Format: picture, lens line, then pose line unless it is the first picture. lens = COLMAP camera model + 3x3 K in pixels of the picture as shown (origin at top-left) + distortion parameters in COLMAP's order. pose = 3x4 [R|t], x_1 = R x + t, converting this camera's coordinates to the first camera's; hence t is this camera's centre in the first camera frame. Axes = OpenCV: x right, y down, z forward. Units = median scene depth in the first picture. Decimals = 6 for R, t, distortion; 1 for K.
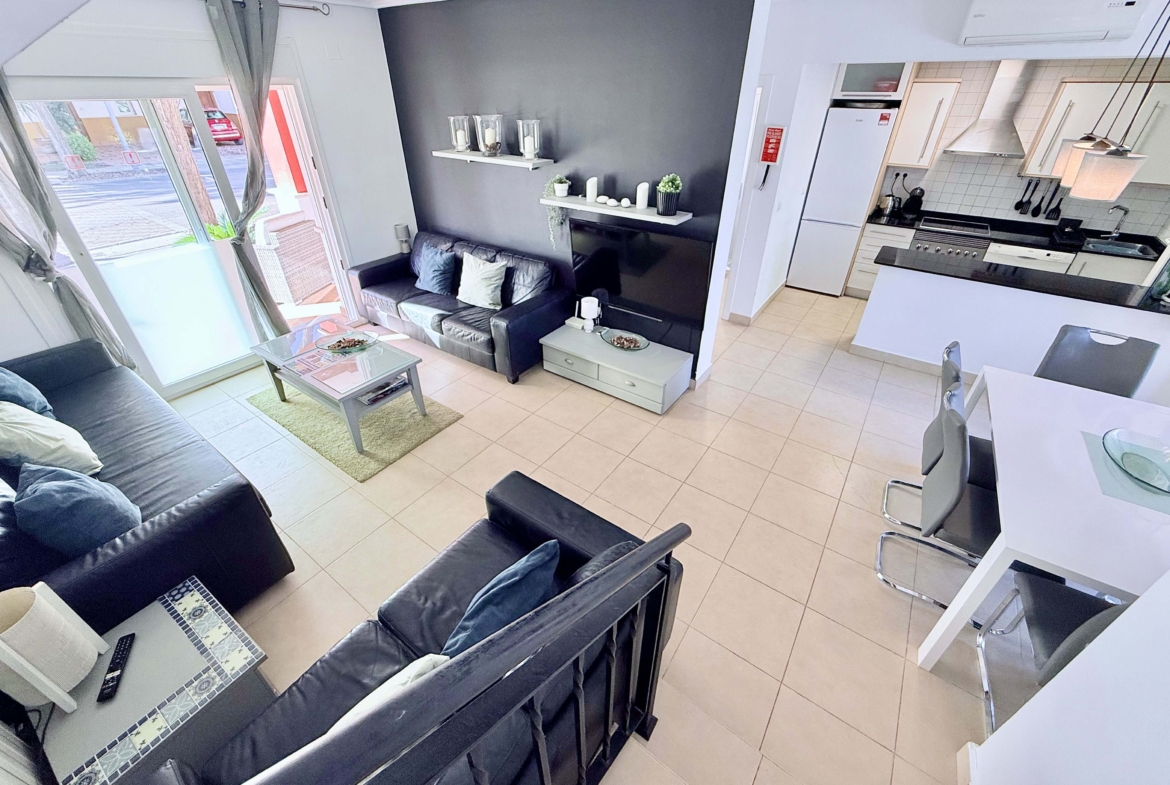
lens RADIAL K [[467.7, 0, 574.7], [0, 467.7, 372.0], [0, 0, 1]] dist [-0.002953, 0.002804]
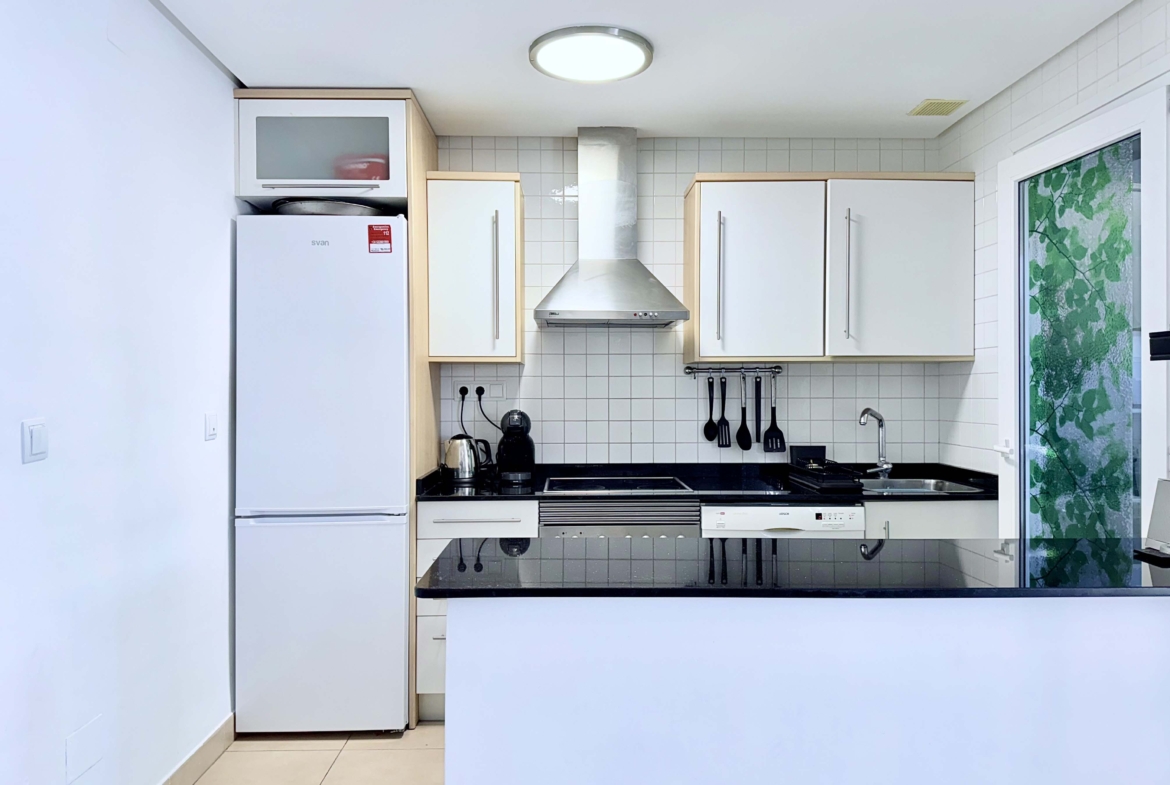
lens RADIAL K [[827.9, 0, 581.3], [0, 827.9, 395.9], [0, 0, 1]] dist [0.070077, -0.086582]
pose [[0.795769, -0.007142, 0.605559, 0.376887], [0.320068, 0.853826, -0.410534, -0.099865], [-0.514110, 0.520510, 0.681734, 0.514026]]
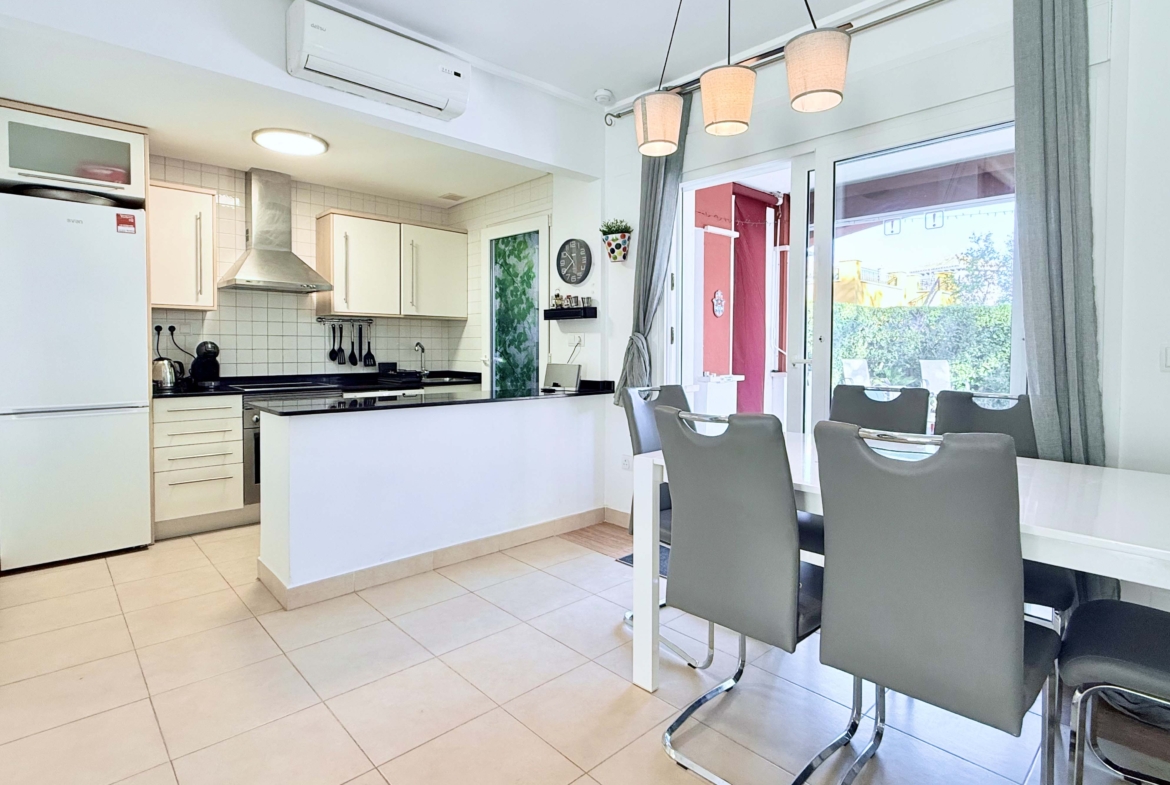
lens RADIAL K [[593.5, 0, 594.0], [0, 593.5, 358.9], [0, 0, 1]] dist [-0.004147, -0.001126]
pose [[0.185340, -0.020648, 0.982457, 0.055573], [0.511527, 0.855672, -0.078516, -0.050274], [-0.839041, 0.517106, 0.169153, 0.478202]]
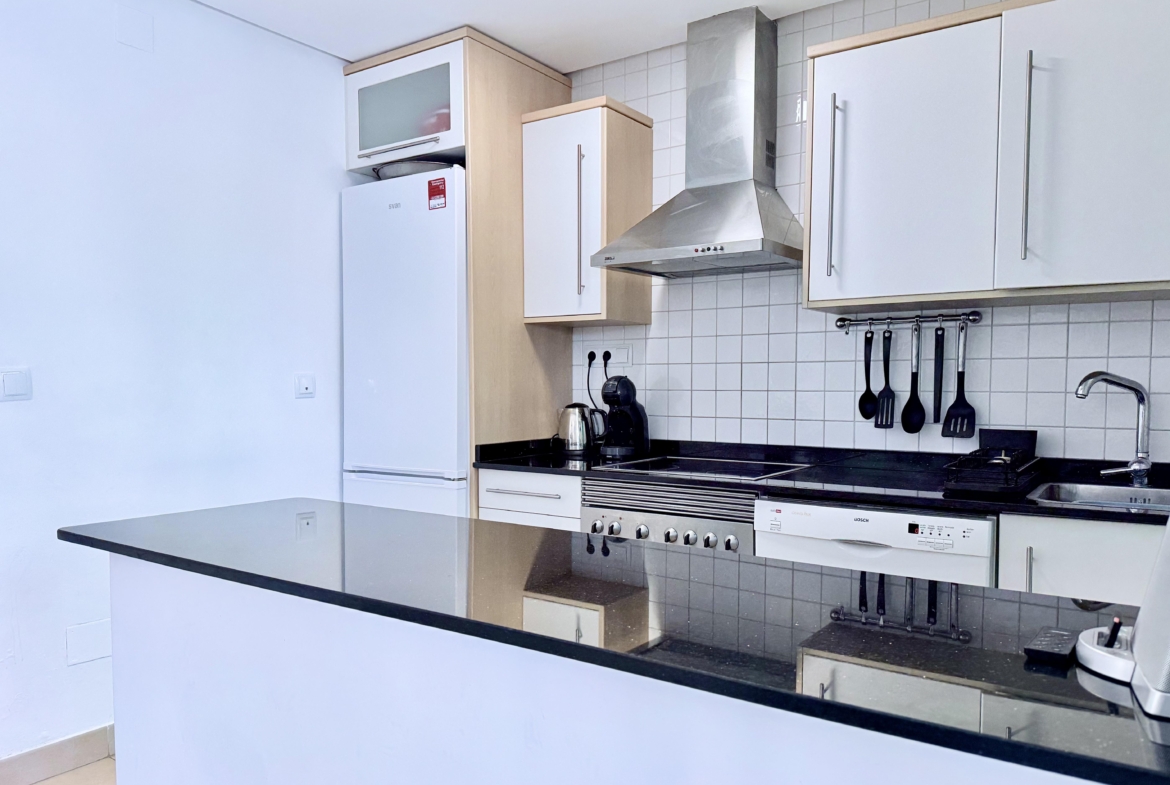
lens RADIAL K [[827.9, 0, 559.8], [0, 827.9, 434.1], [0, 0, 1]] dist [0.070077, -0.086582]
pose [[0.999952, -0.001811, 0.009623, 0.742575], [0.006108, 0.883475, -0.468439, -0.066175], [-0.007653, 0.468476, 0.883443, 0.503193]]
